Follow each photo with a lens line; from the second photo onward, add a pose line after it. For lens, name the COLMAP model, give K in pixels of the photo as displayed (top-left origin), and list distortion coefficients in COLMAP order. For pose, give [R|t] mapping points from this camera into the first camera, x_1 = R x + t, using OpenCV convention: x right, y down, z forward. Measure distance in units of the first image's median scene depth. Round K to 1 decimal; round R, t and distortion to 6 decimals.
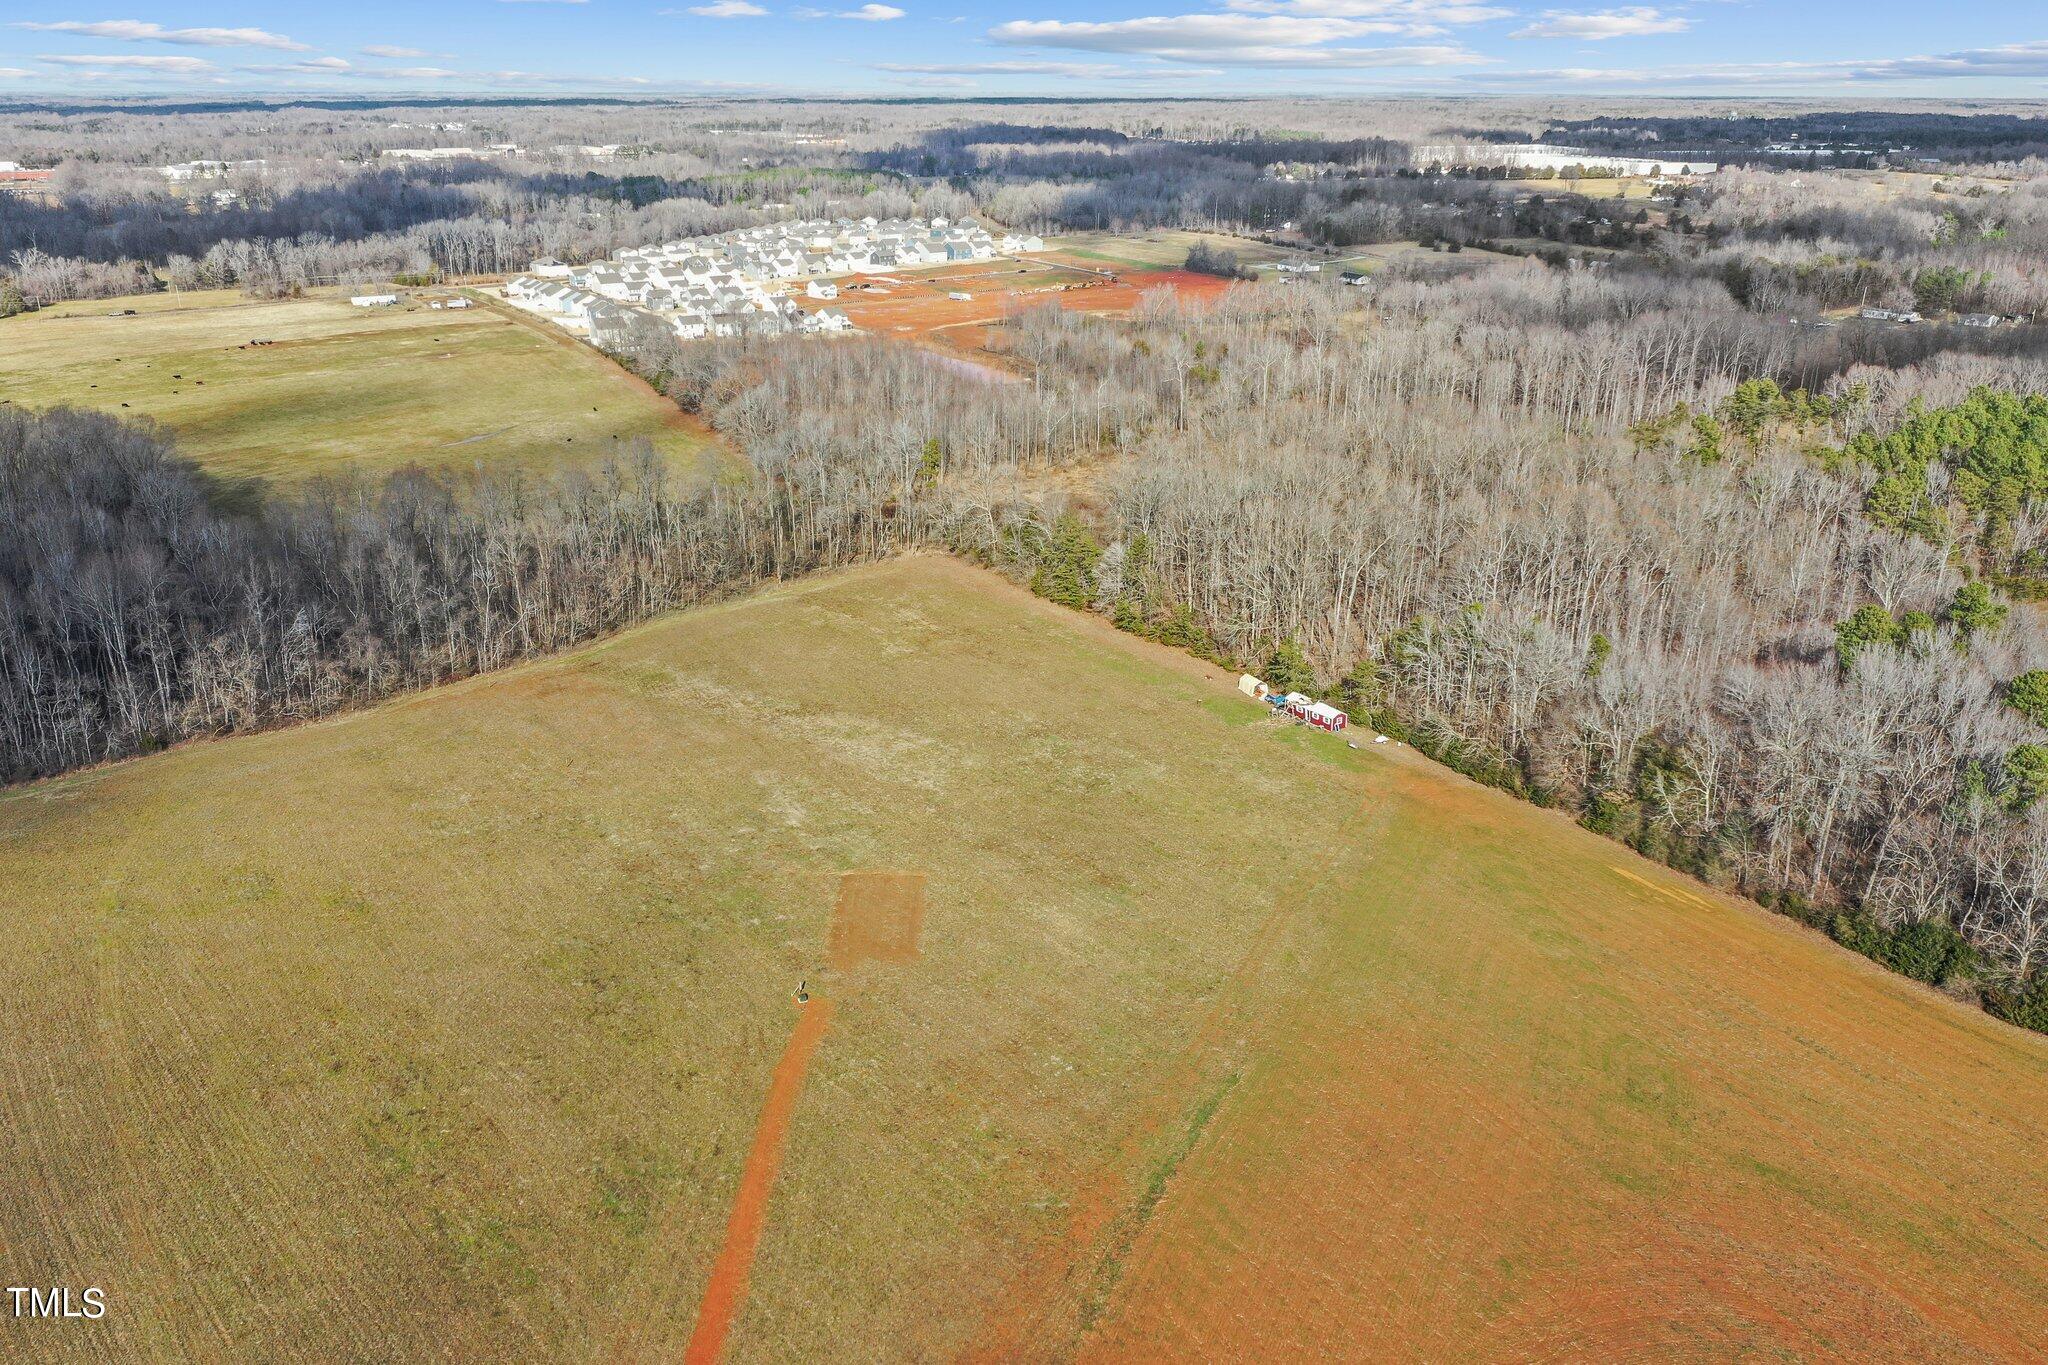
lens RADIAL K [[1611.0, 0, 1018.5], [0, 1611.0, 694.6], [0, 0, 1]] dist [-0.009496, 0.003102]
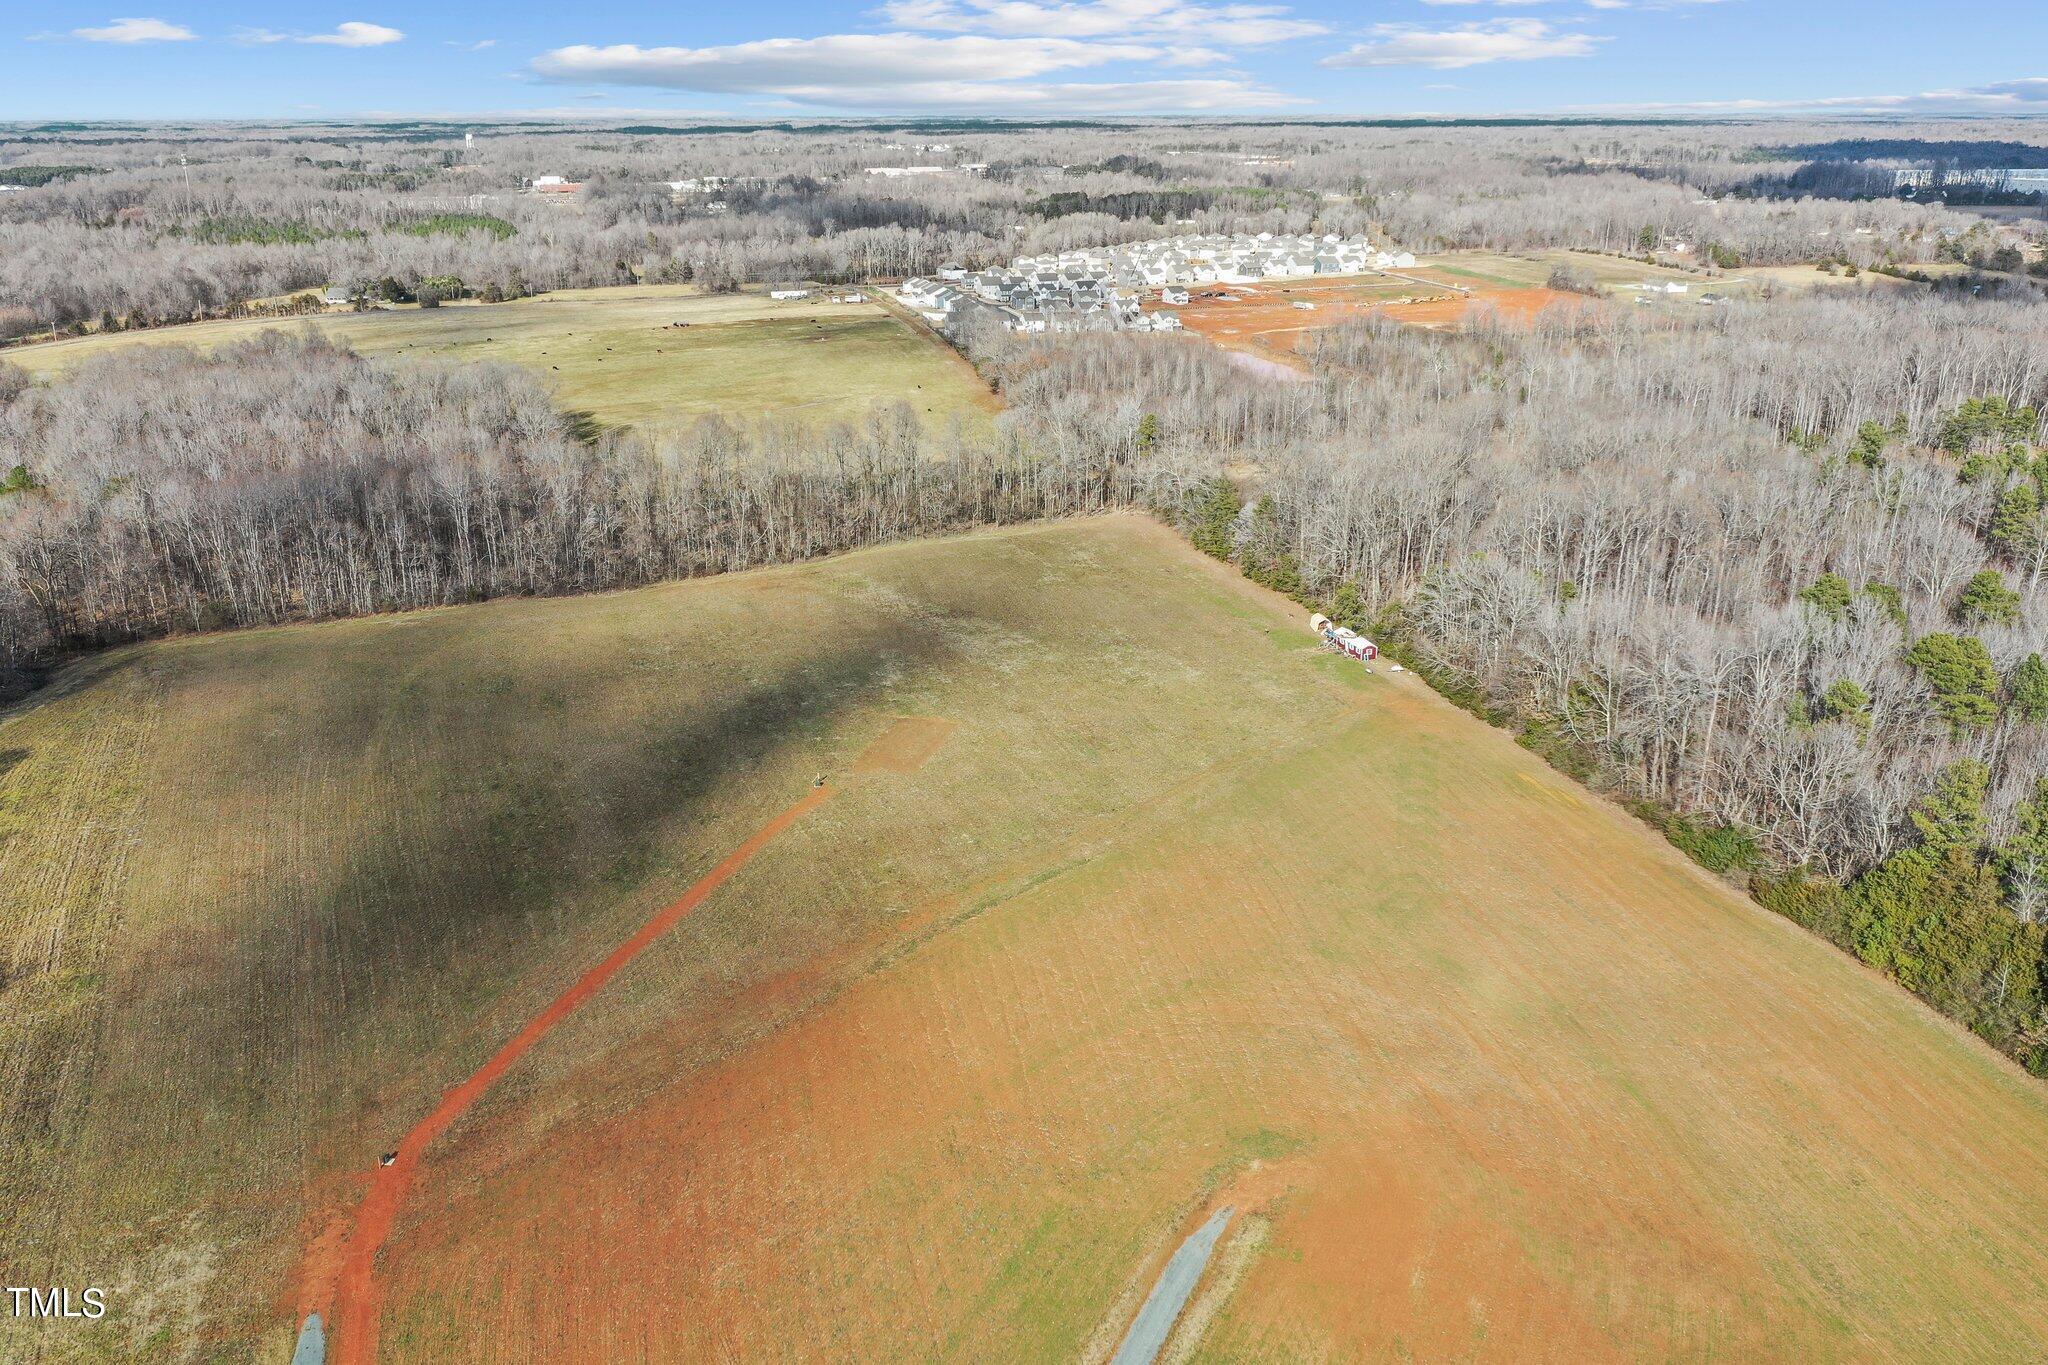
lens RADIAL K [[1611.0, 0, 1021.2], [0, 1611.0, 692.4], [0, 0, 1]] dist [-0.009496, 0.003102]
pose [[0.958771, 0.090971, -0.269226, 0.259692], [-0.094672, 0.995508, -0.000767, 0.066177], [0.267947, 0.026224, 0.963077, -0.168126]]
